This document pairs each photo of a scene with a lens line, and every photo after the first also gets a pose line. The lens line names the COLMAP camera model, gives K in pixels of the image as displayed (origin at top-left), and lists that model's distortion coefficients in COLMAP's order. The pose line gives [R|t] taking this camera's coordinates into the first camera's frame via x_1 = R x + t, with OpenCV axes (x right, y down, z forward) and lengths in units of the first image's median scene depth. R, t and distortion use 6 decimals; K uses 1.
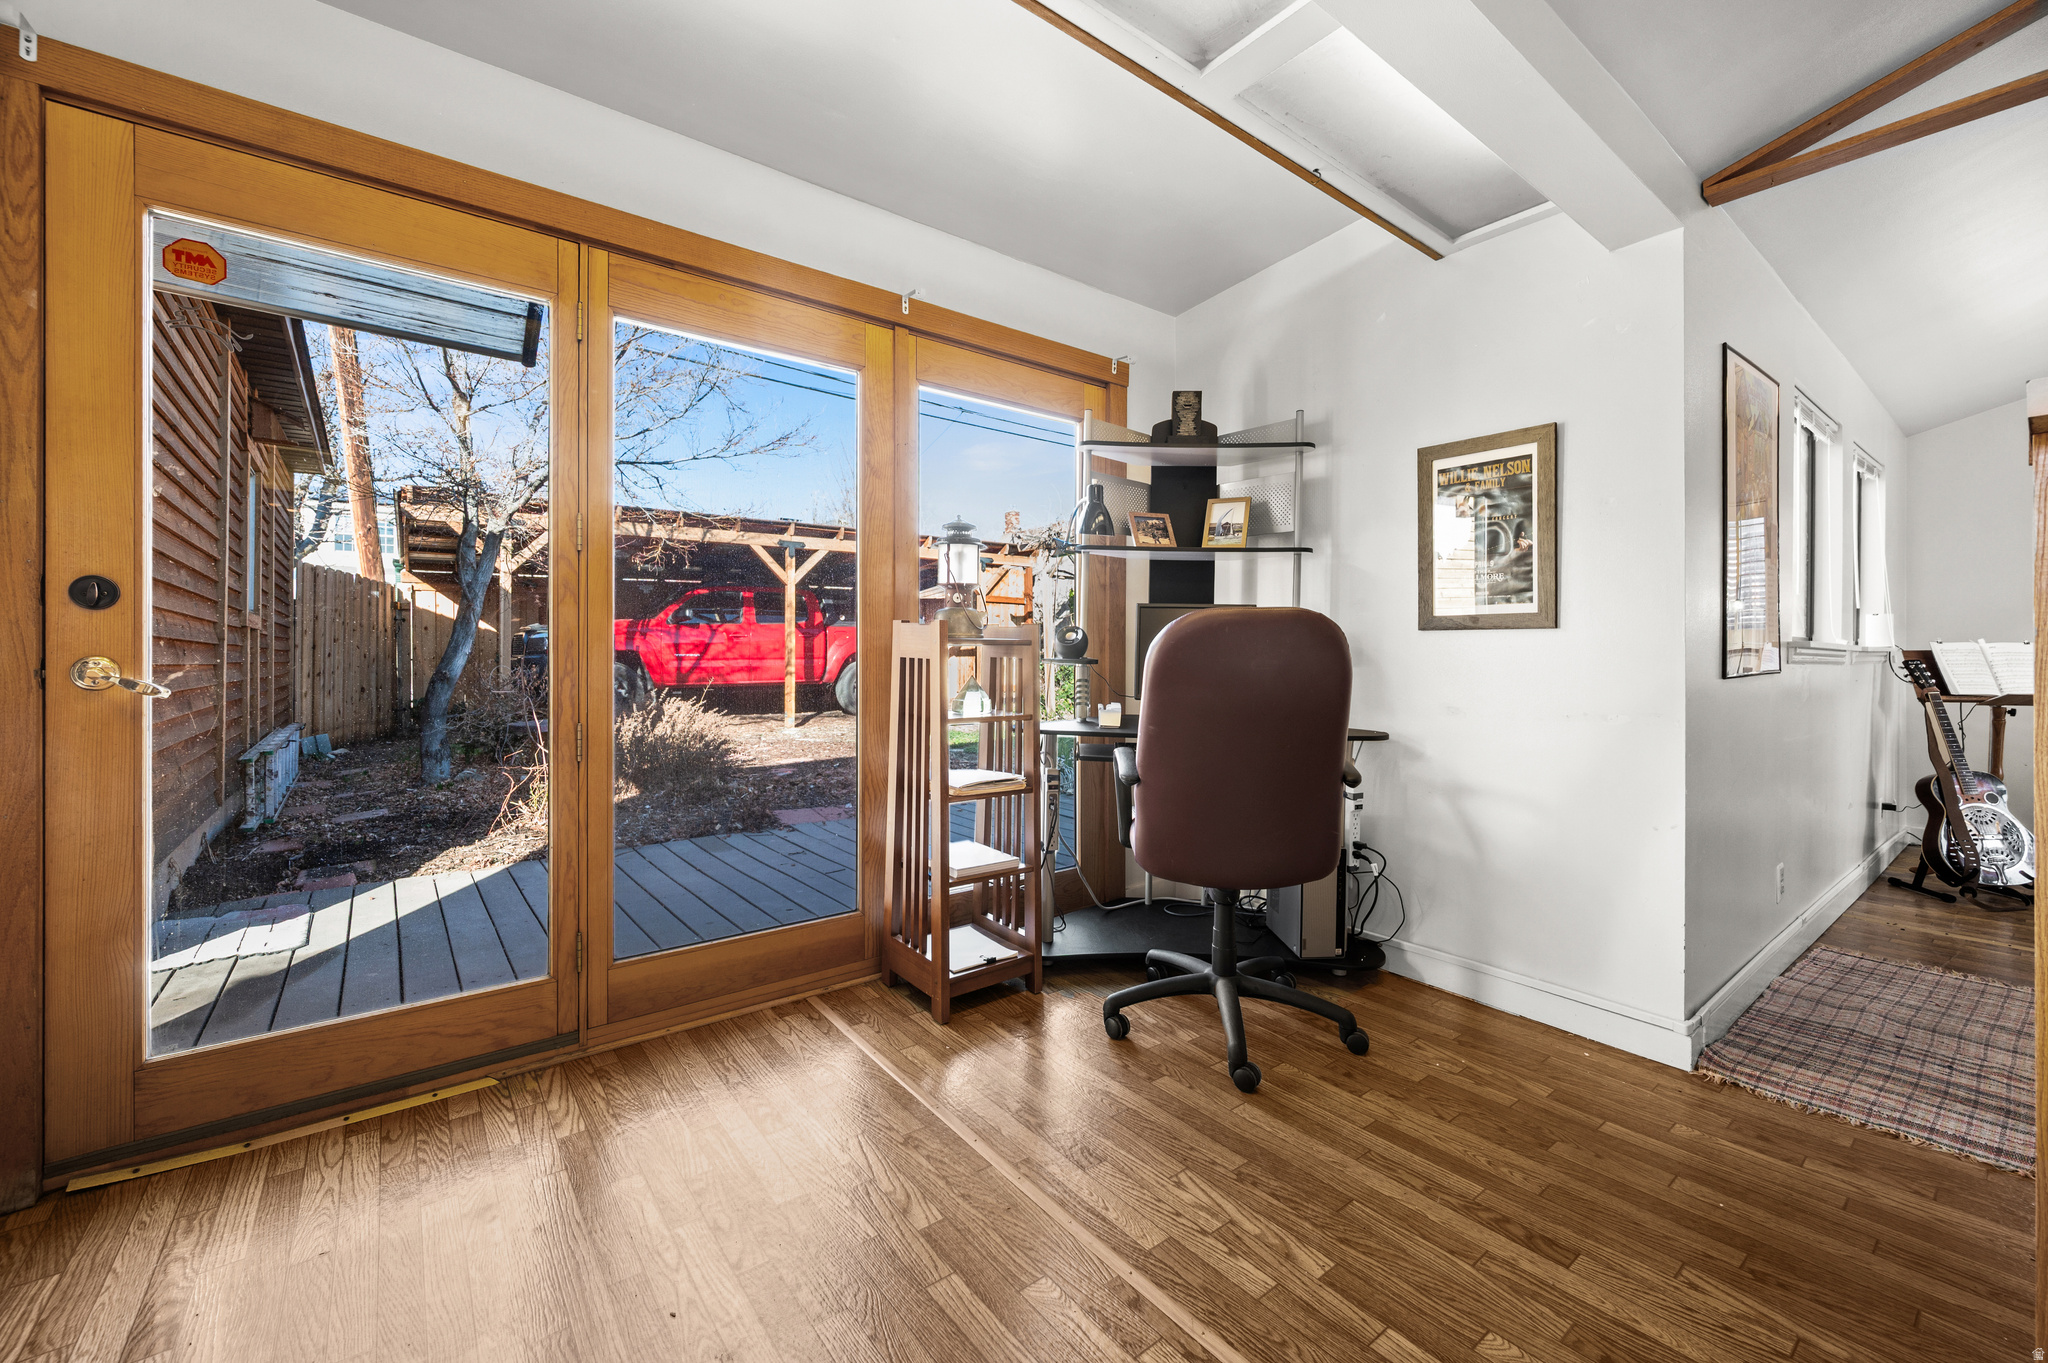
lens RADIAL K [[822.6, 0, 1032.2], [0, 822.6, 650.3], [0, 0, 1]] dist [-0.002401, -0.001078]
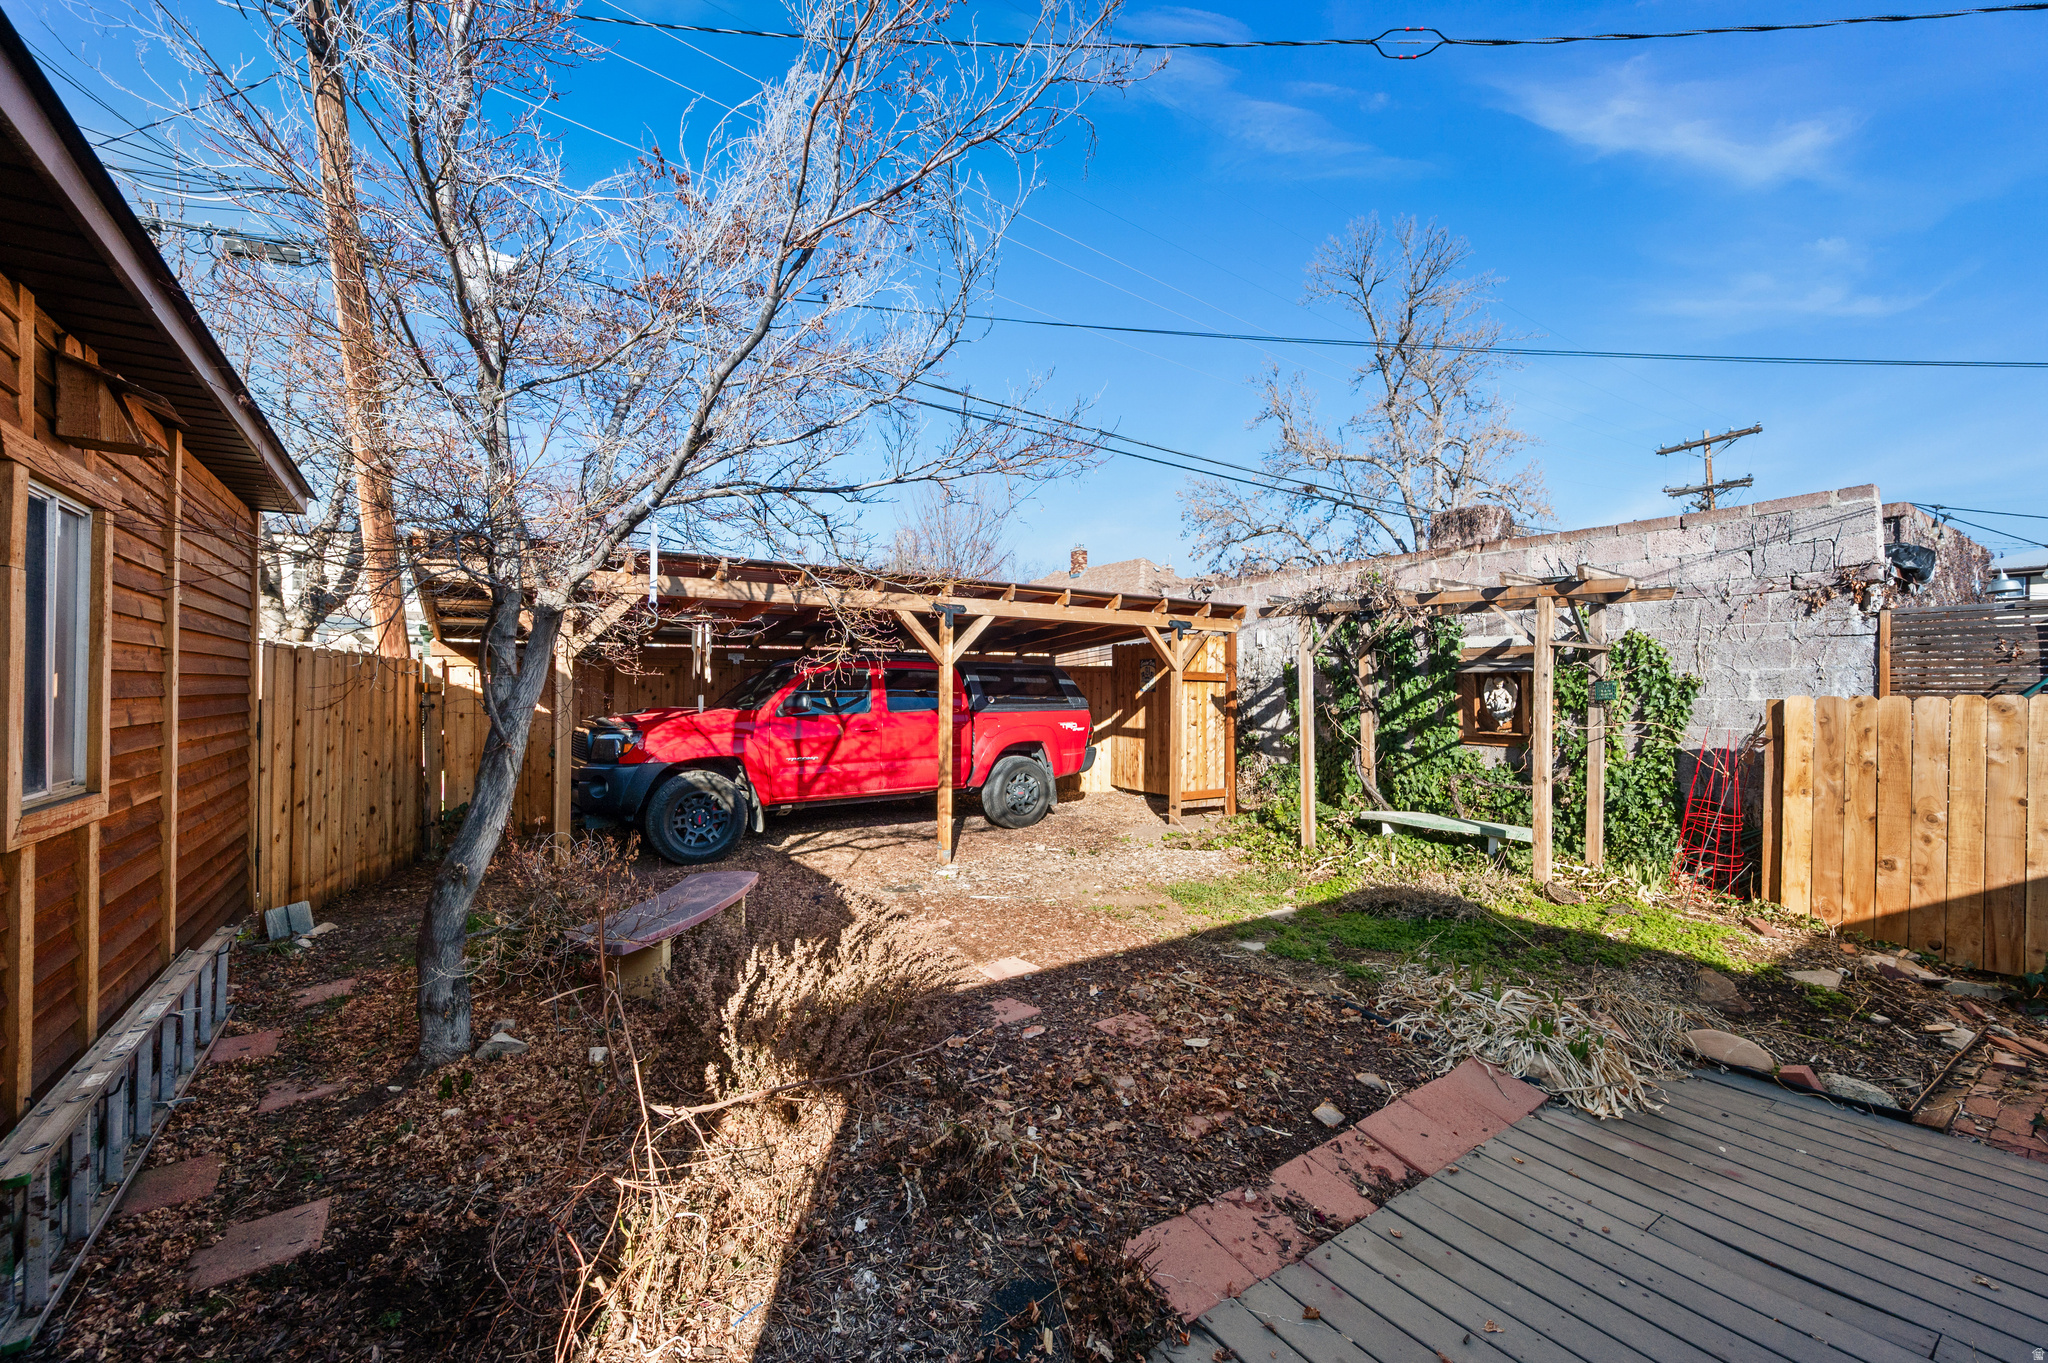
lens RADIAL K [[822.6, 0, 1035.0], [0, 822.6, 685.4], [0, 0, 1]] dist [-0.002401, -0.001078]
pose [[0.998960, 0.003311, -0.045484, -0.226671], [-0.003515, 0.999984, -0.004407, -0.071815], [0.045468, 0.004562, 0.998955, 0.347101]]
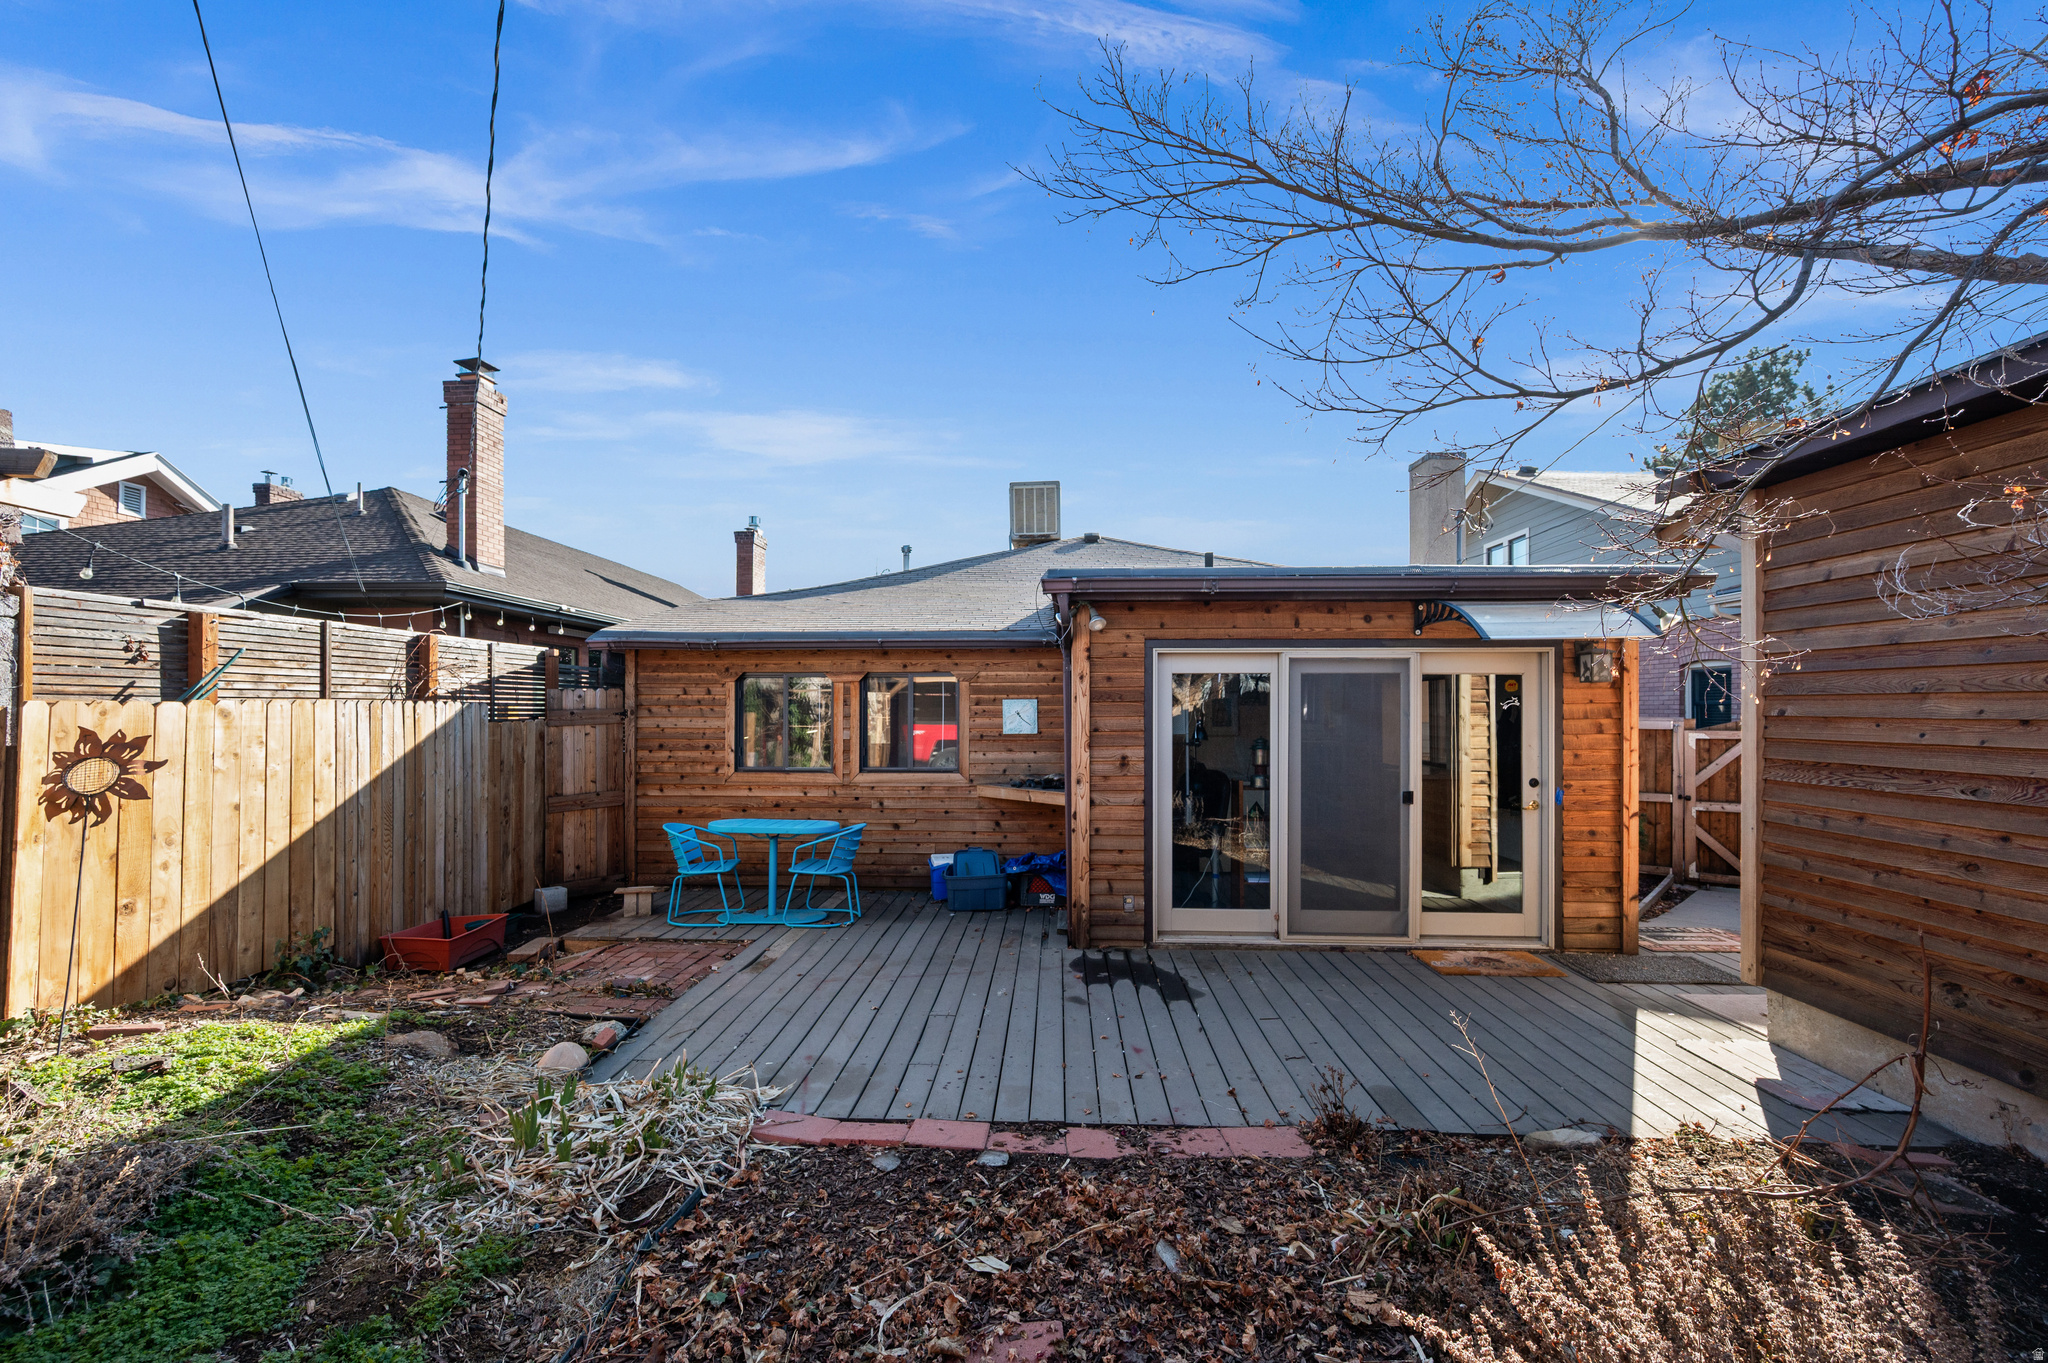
lens RADIAL K [[822.6, 0, 1018.4], [0, 822.6, 694.0], [0, 0, 1]] dist [-0.002401, -0.001078]
pose [[-0.756132, 0.004608, 0.654403, -0.354738], [-0.008875, 0.999811, -0.017294, -0.069363], [-0.654359, -0.018884, -0.755948, 1.033035]]
